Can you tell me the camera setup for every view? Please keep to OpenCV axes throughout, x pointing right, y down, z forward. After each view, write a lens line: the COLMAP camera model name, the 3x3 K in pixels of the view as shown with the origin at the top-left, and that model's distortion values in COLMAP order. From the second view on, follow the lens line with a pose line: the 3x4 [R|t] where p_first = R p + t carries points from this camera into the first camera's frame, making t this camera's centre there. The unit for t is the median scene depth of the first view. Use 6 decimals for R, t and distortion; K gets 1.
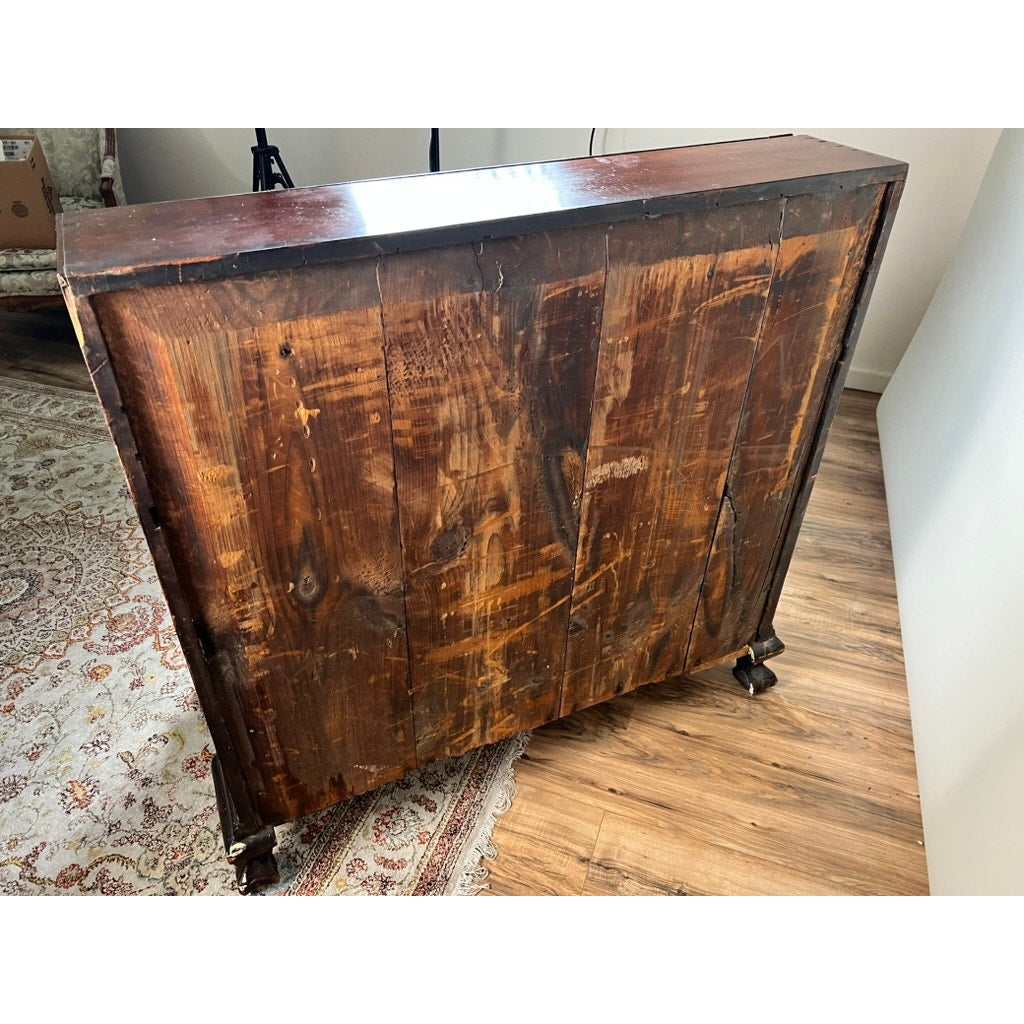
lens RADIAL K [[790.8, 0, 512.0], [0, 790.8, 512.0], [0, 0, 1]] dist [0.008132, 0.005336]
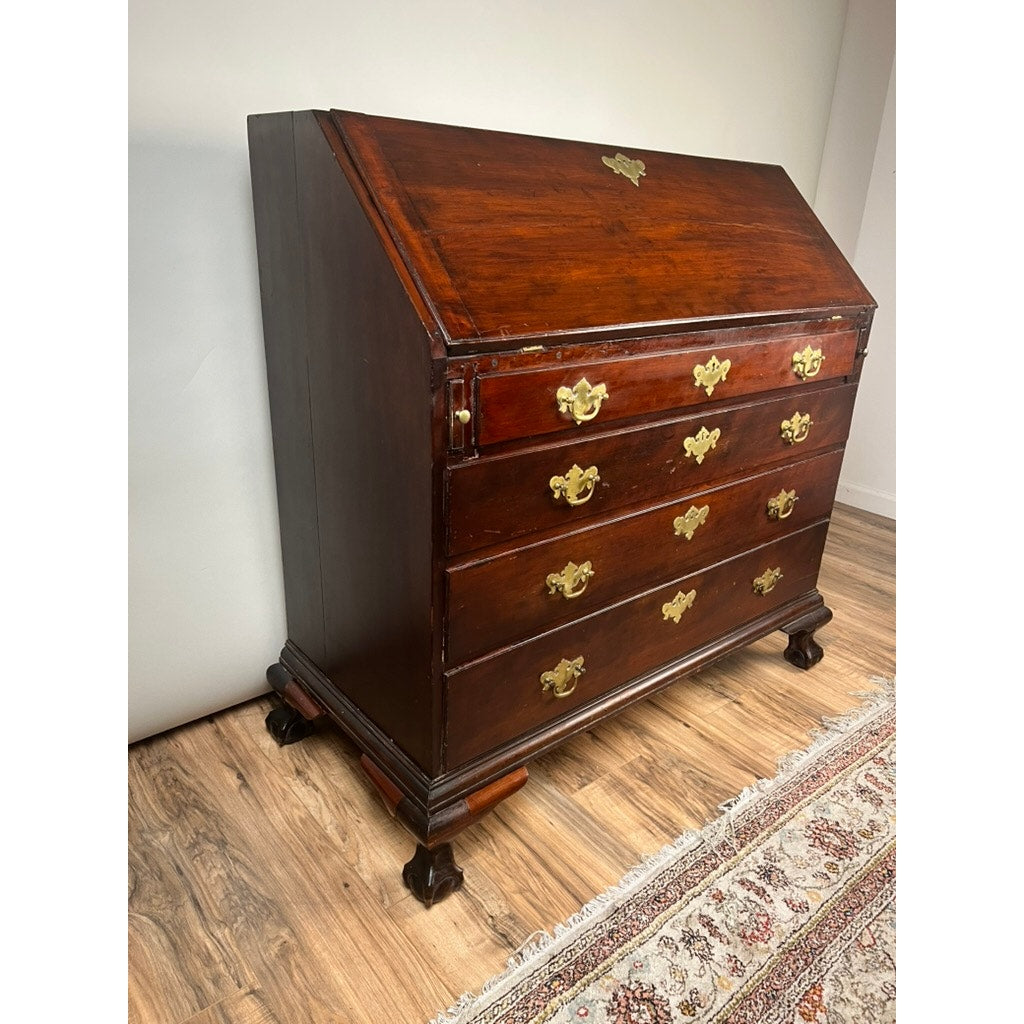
lens RADIAL K [[776.7, 0, 512.6], [0, 776.7, 514.6], [0, 0, 1]] dist [0.029365, -0.035029]
pose [[-0.856533, -0.236170, 0.458885, -0.092522], [0.263704, 0.564042, 0.782507, -0.739848], [-0.443635, 0.791253, -0.420841, 1.413005]]
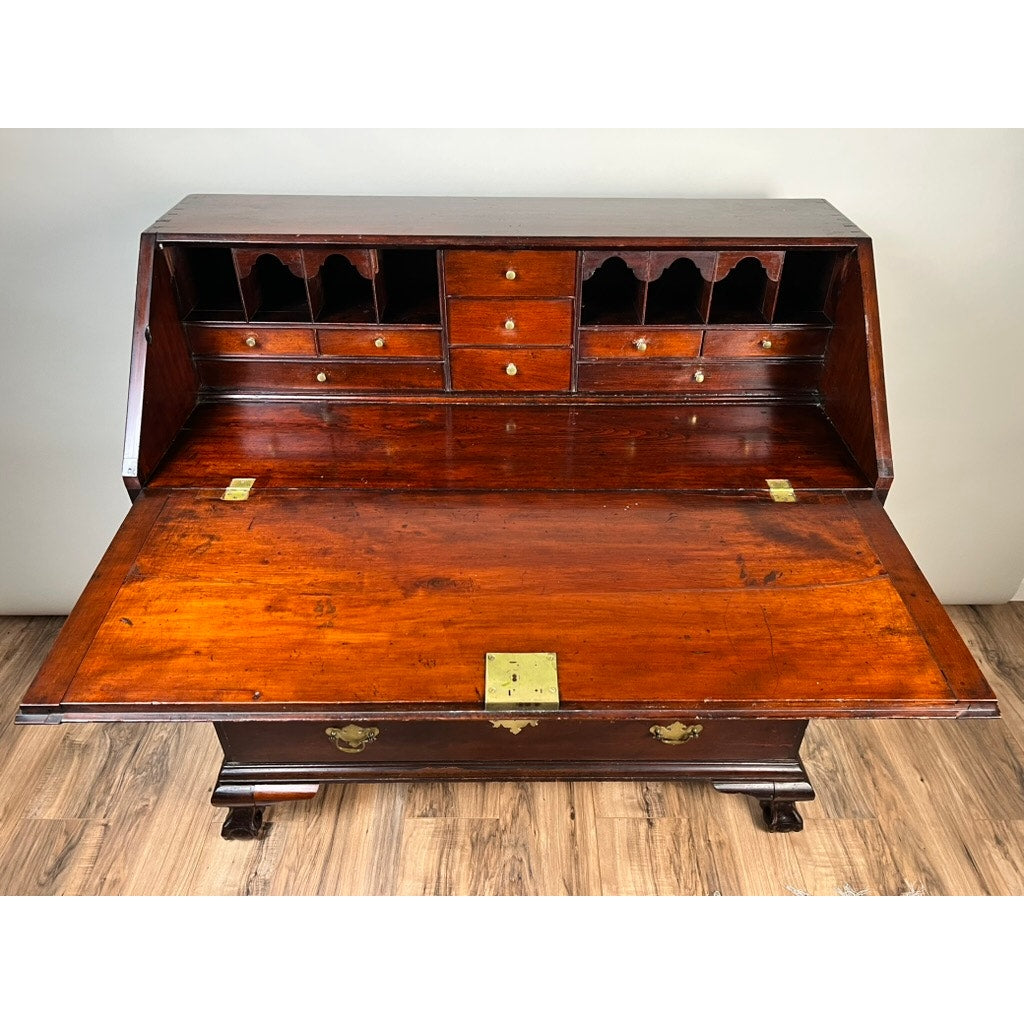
lens RADIAL K [[780.8, 0, 512.0], [0, 780.8, 512.0], [0, 0, 1]] dist [0.035051, -0.030853]
pose [[-0.336452, -0.564757, 0.753558, -0.428673], [0.554243, 0.528178, 0.643306, -0.612152], [-0.761324, 0.634096, 0.135306, 0.711916]]
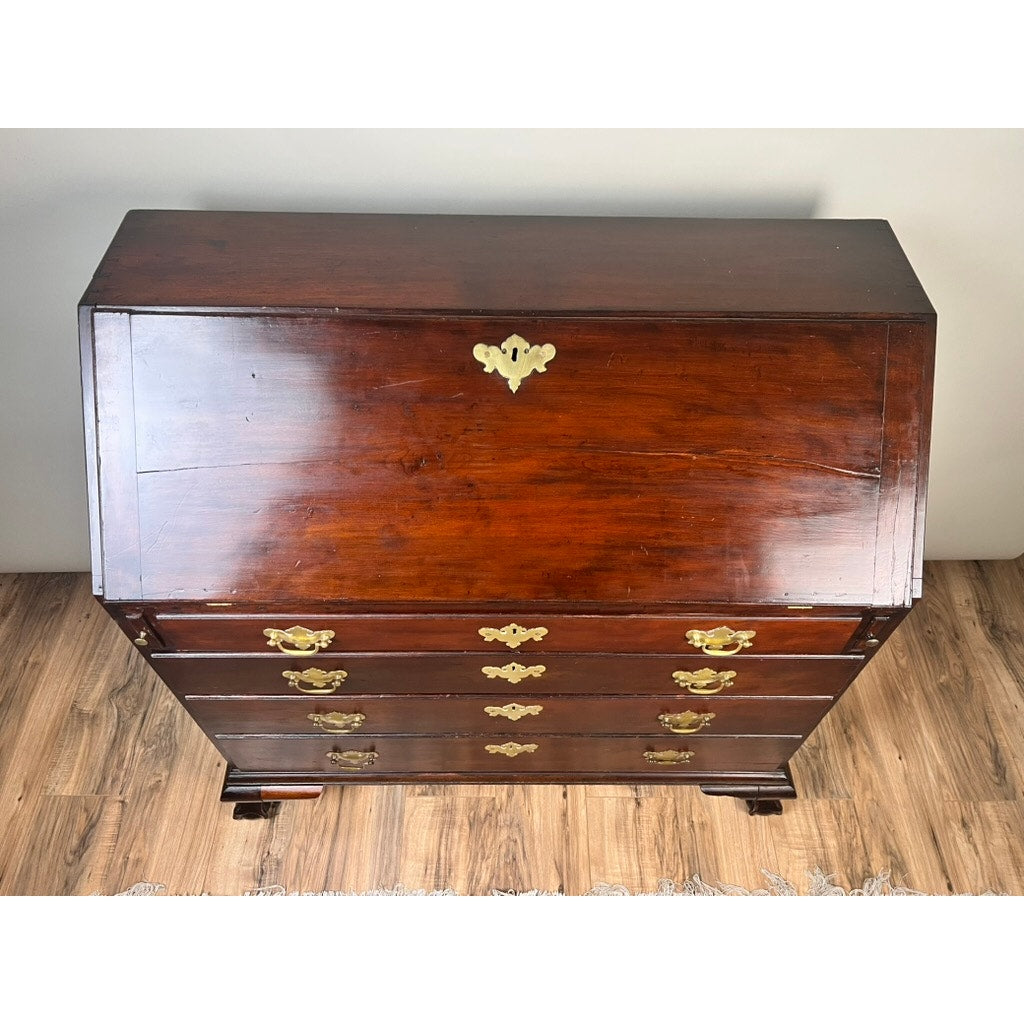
lens RADIAL K [[777.9, 0, 508.1], [0, 777.9, 509.7], [0, 0, 1]] dist [0.019830, -0.006869]
pose [[-0.330920, -0.754242, 0.567108, -0.174990], [0.548407, 0.335353, 0.766021, -0.704285], [-0.767946, 0.564498, 0.302657, 0.541982]]
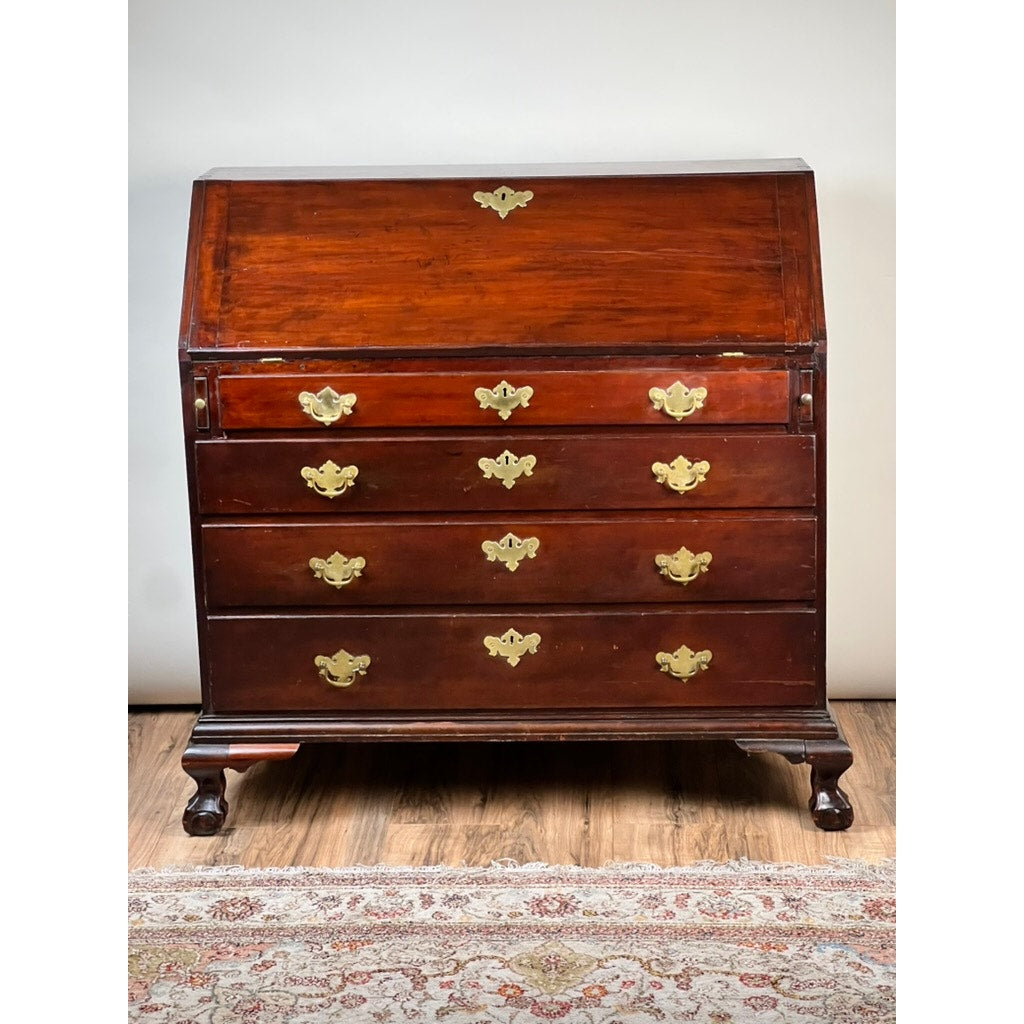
lens RADIAL K [[2205.5, 0, 512.0], [0, 2205.5, 512.0], [0, 0, 1]] dist [-0.672683, 15.809981]
pose [[-0.299161, -0.231821, 0.925614, -2.179074], [0.582422, 0.724018, 0.369571, -0.914990], [-0.755835, 0.649660, -0.081580, 1.109055]]
